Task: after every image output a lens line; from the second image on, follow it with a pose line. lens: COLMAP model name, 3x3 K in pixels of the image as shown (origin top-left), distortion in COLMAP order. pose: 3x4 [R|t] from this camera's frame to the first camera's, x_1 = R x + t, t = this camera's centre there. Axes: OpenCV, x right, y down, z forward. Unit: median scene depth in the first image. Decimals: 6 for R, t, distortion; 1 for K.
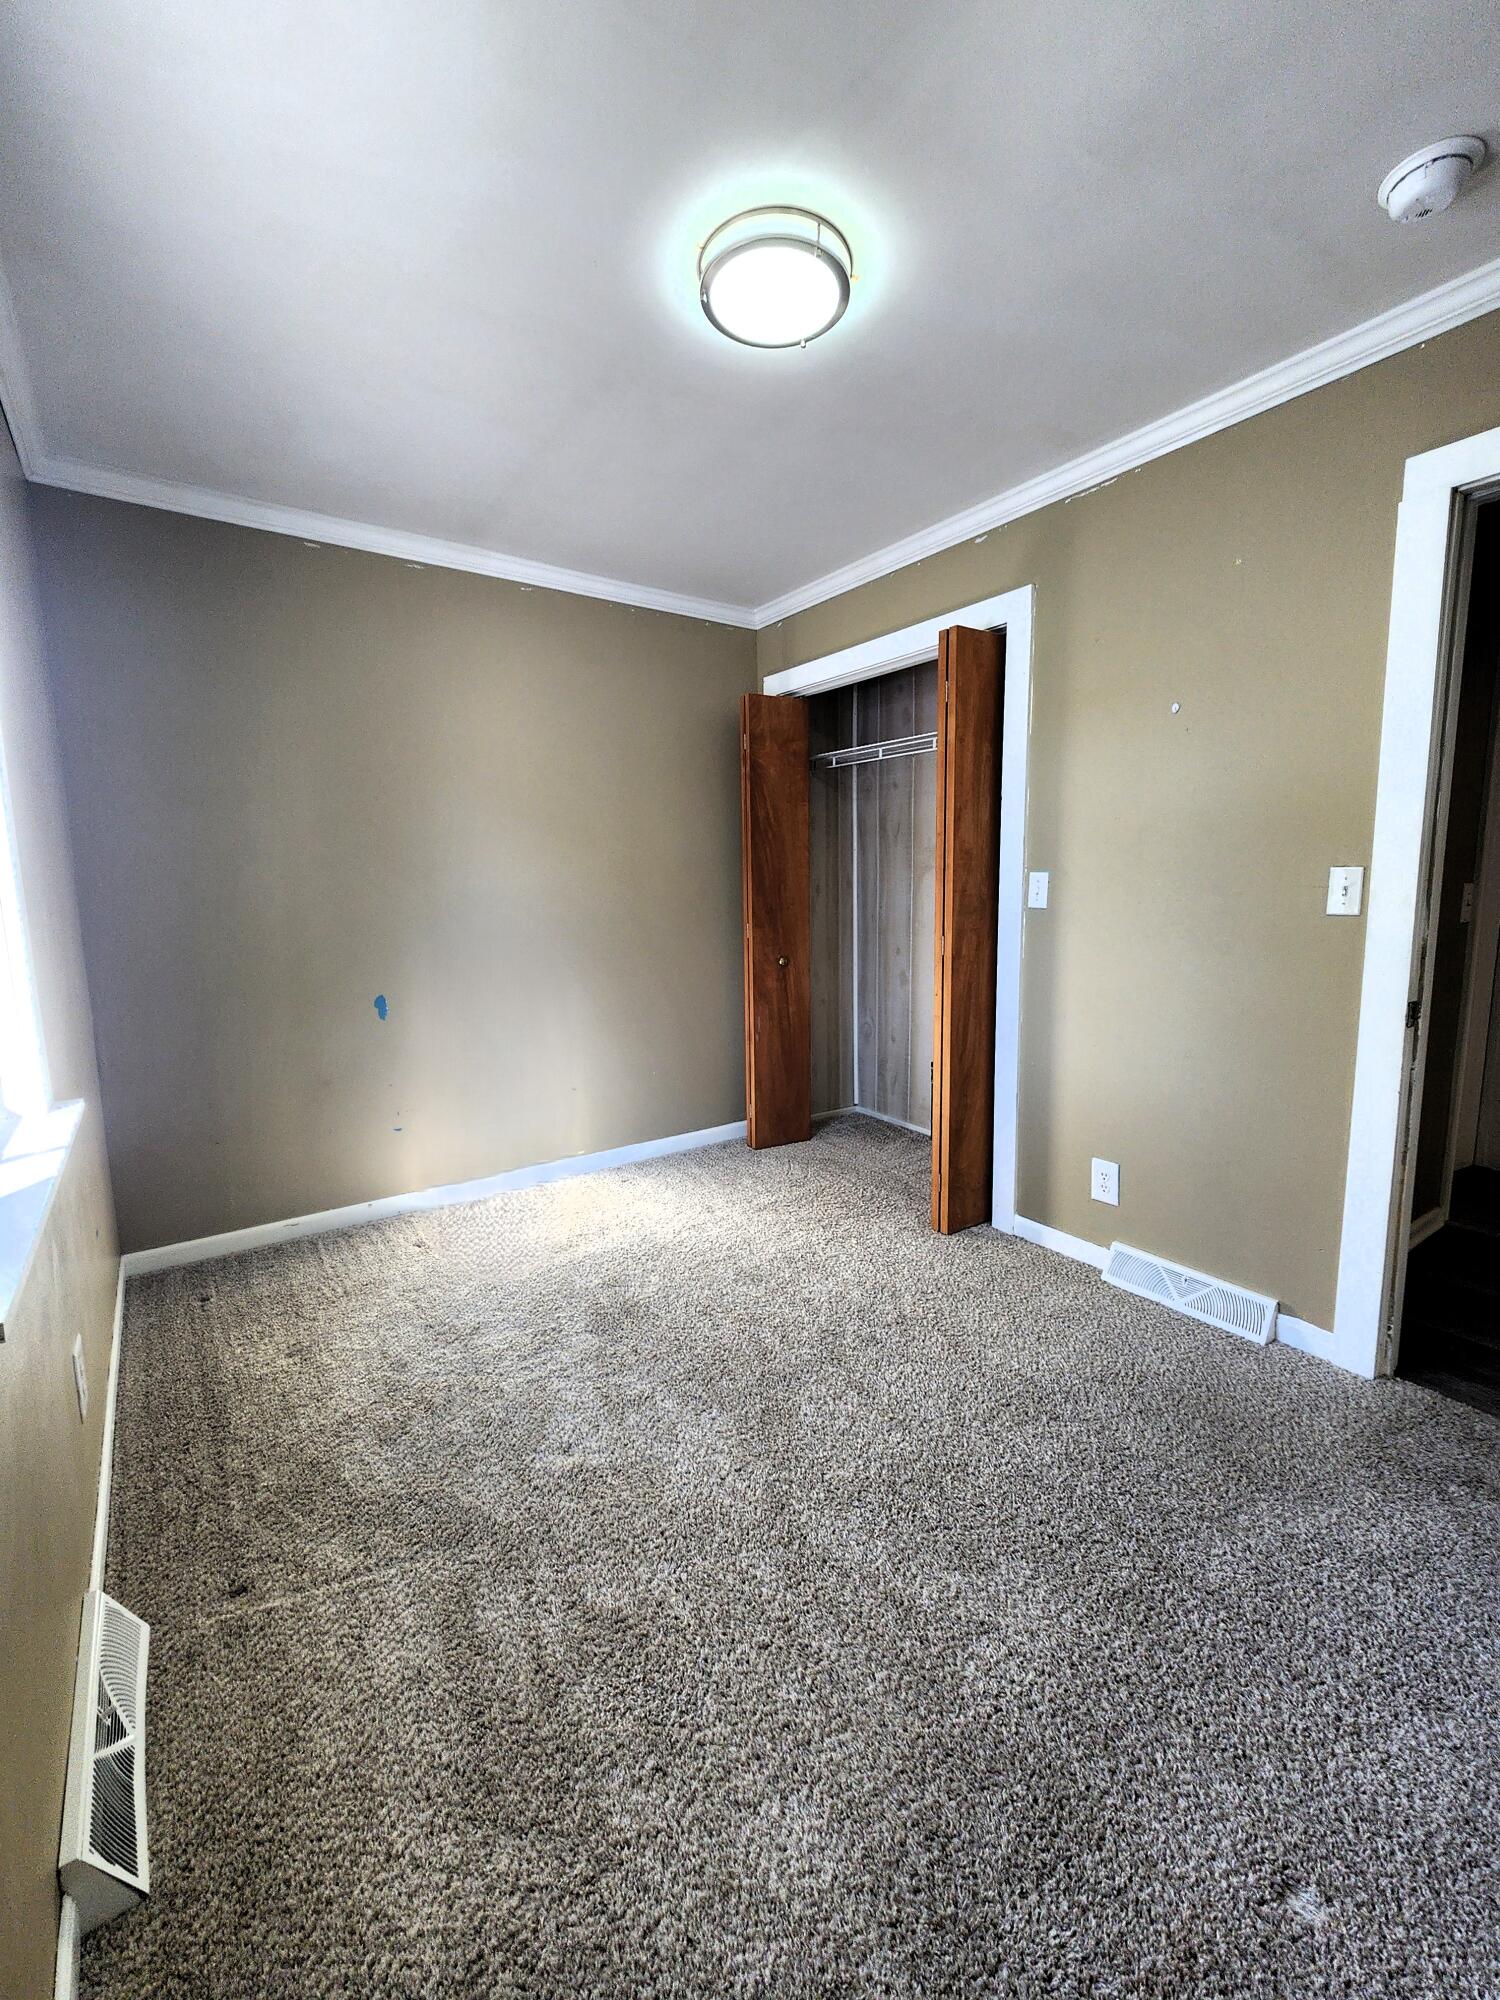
lens RADIAL K [[808.0, 0, 748.2], [0, 808.0, 1001.5], [0, 0, 1]] dist [-0.009192, -0.002893]
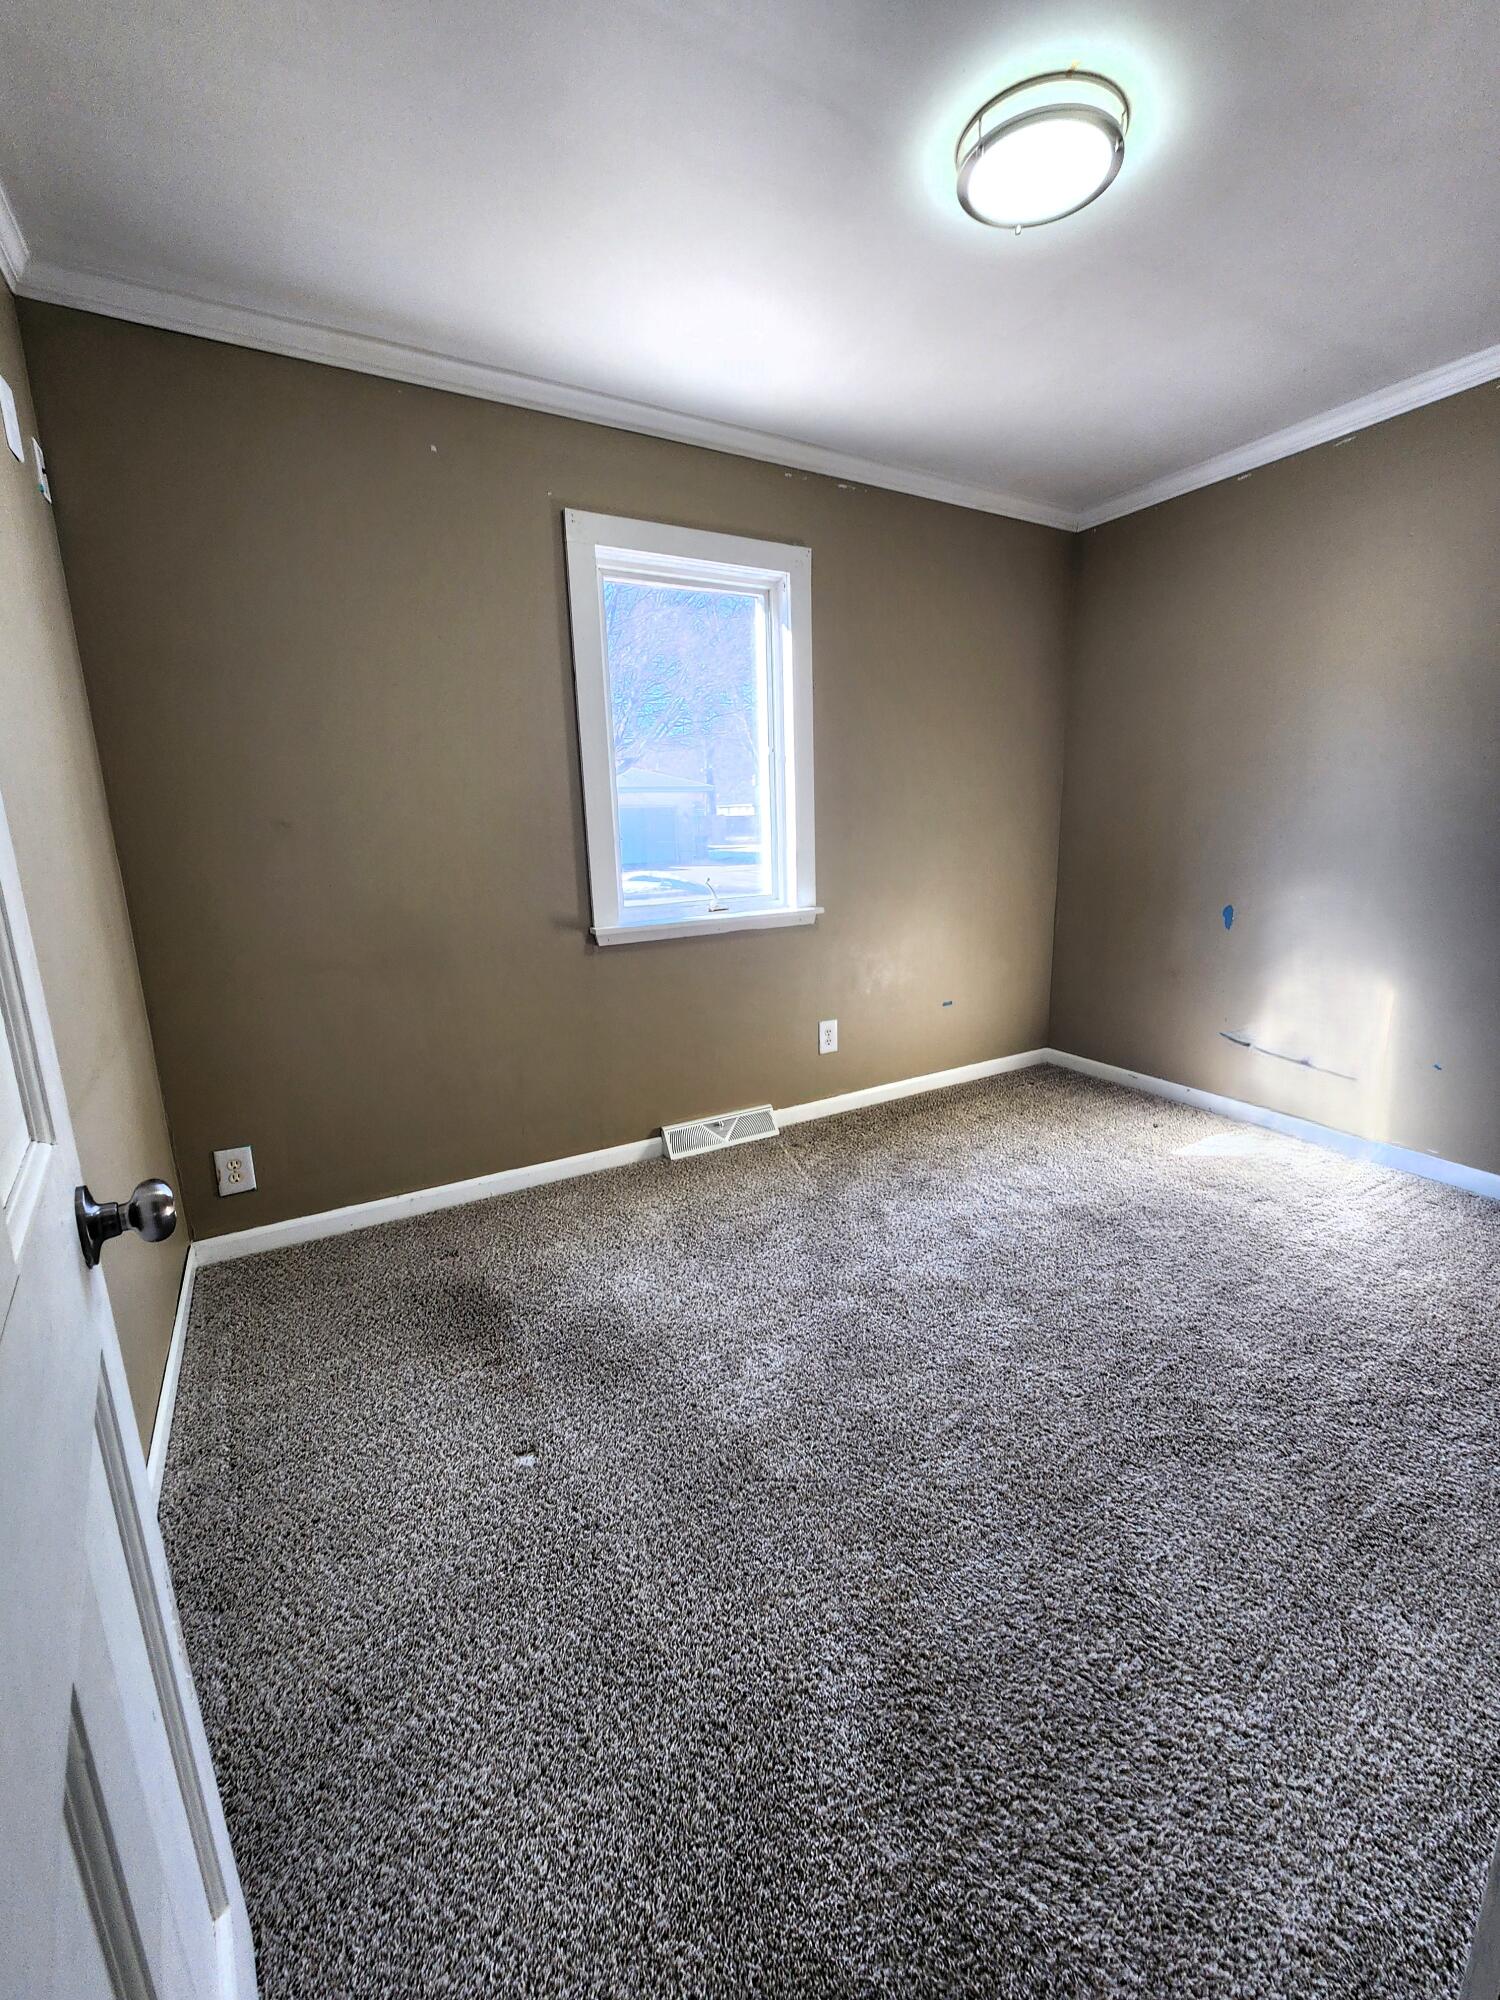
lens RADIAL K [[808.0, 0, 746.8], [0, 808.0, 998.1], [0, 0, 1]] dist [-0.009192, -0.002893]
pose [[-0.086483, 0.237958, -0.967418, 0.745861], [-0.118237, 0.961741, 0.247132, -0.088270], [0.989212, 0.135757, -0.055039, 0.505600]]
